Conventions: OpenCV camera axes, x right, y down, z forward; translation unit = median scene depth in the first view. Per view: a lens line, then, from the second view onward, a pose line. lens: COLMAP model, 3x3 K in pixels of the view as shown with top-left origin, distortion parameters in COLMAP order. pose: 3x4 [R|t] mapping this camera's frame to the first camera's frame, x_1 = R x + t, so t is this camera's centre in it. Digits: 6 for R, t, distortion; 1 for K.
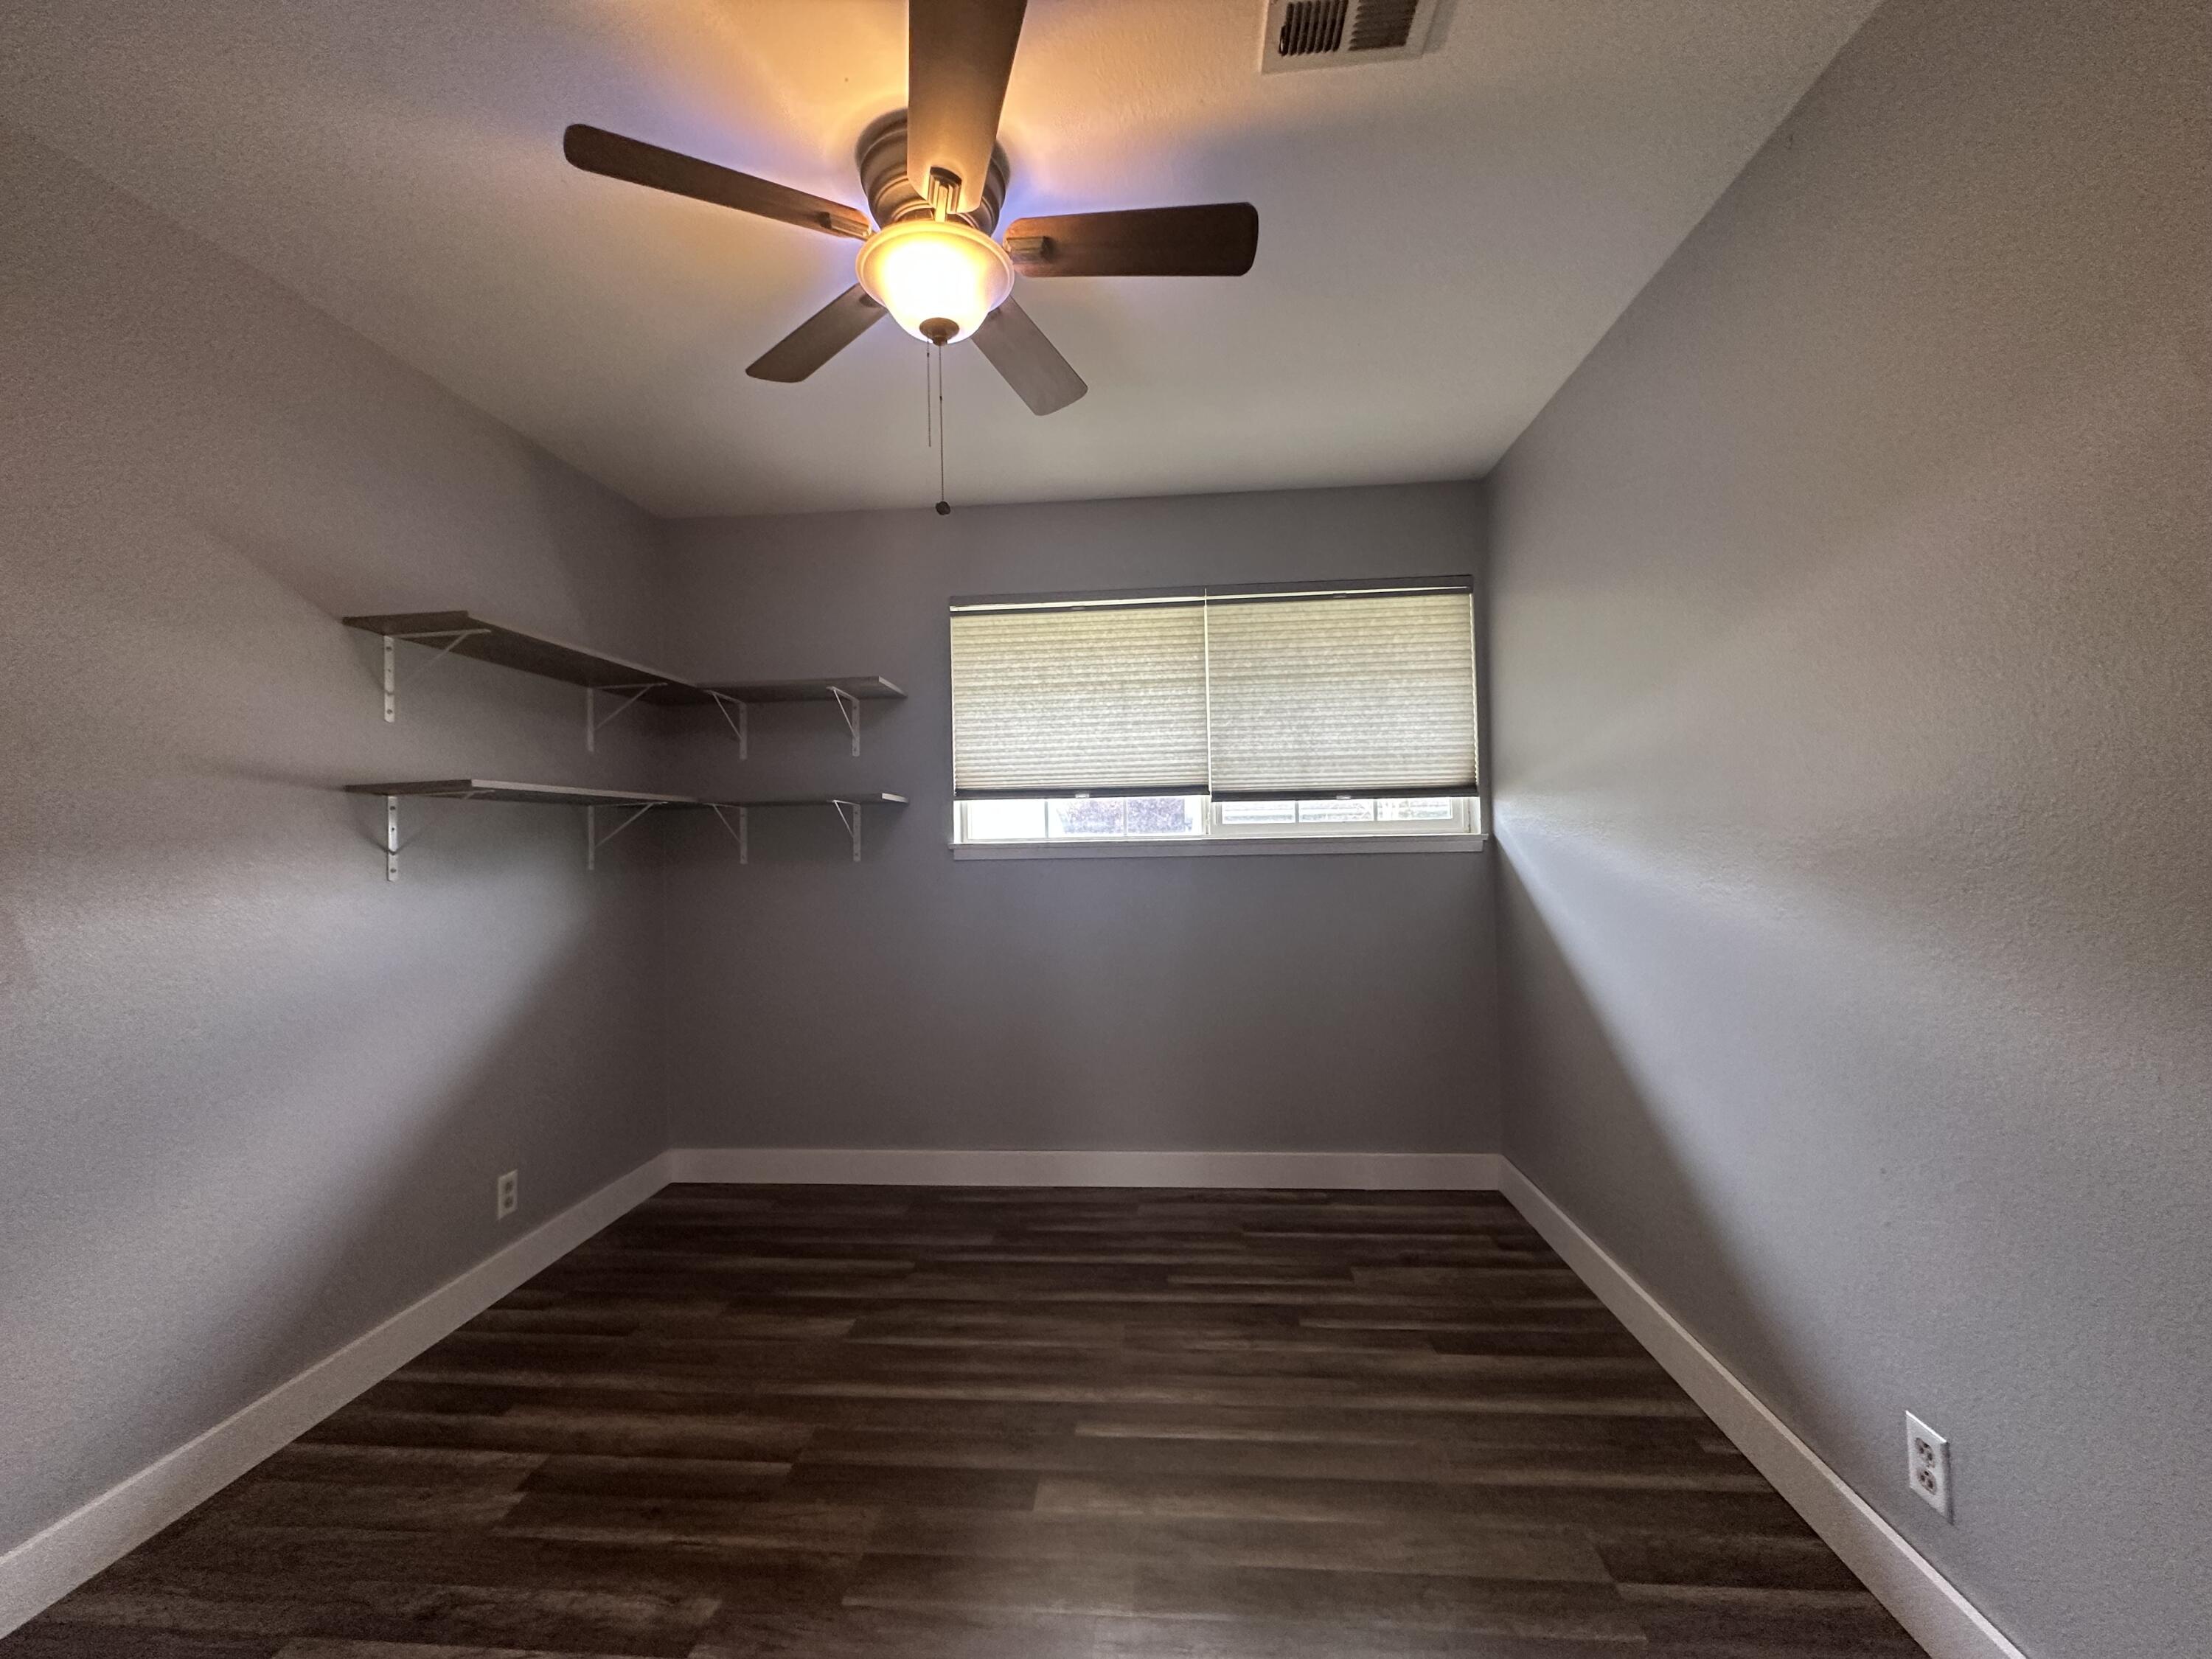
lens RADIAL K [[883.5, 0, 1096.9], [0, 883.5, 829.0], [0, 0, 1]] dist [-0.003232, 0.001102]
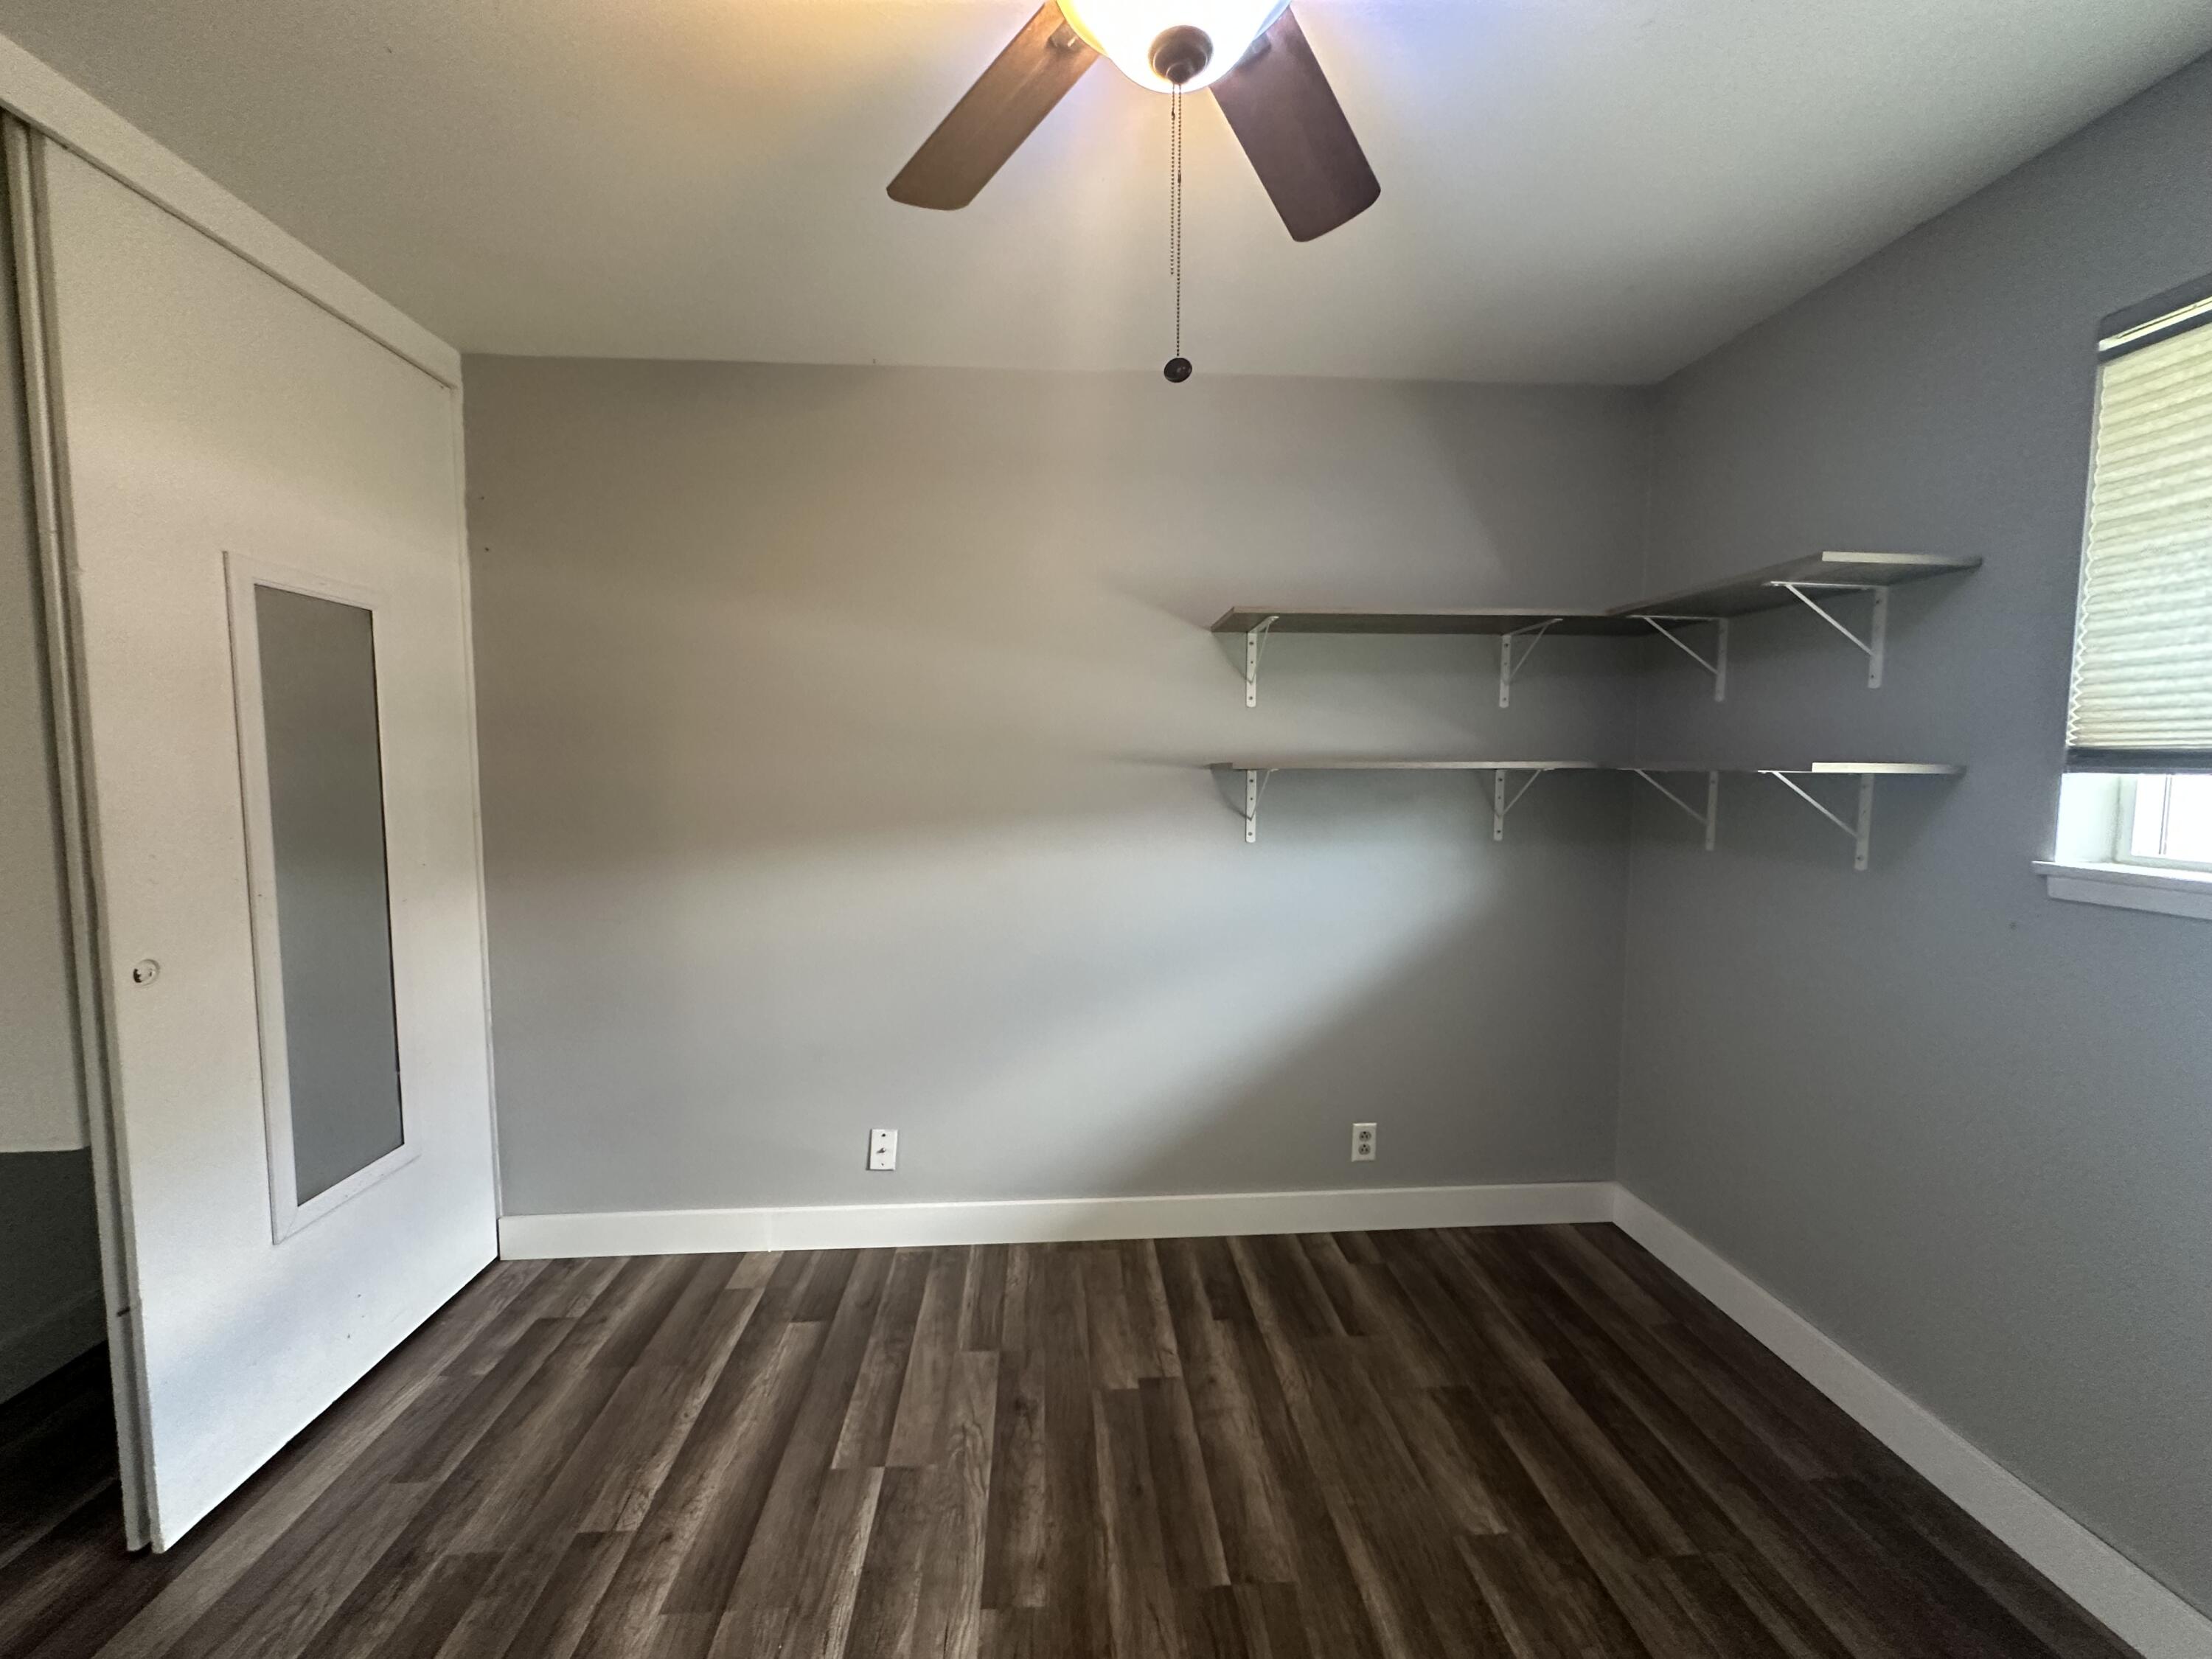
lens RADIAL K [[883.5, 0, 1106.8], [0, 883.5, 828.5], [0, 0, 1]] dist [-0.003232, 0.001102]
pose [[0.151596, 0.099985, -0.983373, 0.298611], [0.009947, 0.994666, 0.102667, -0.074226], [0.988393, -0.025345, 0.149793, 0.564114]]
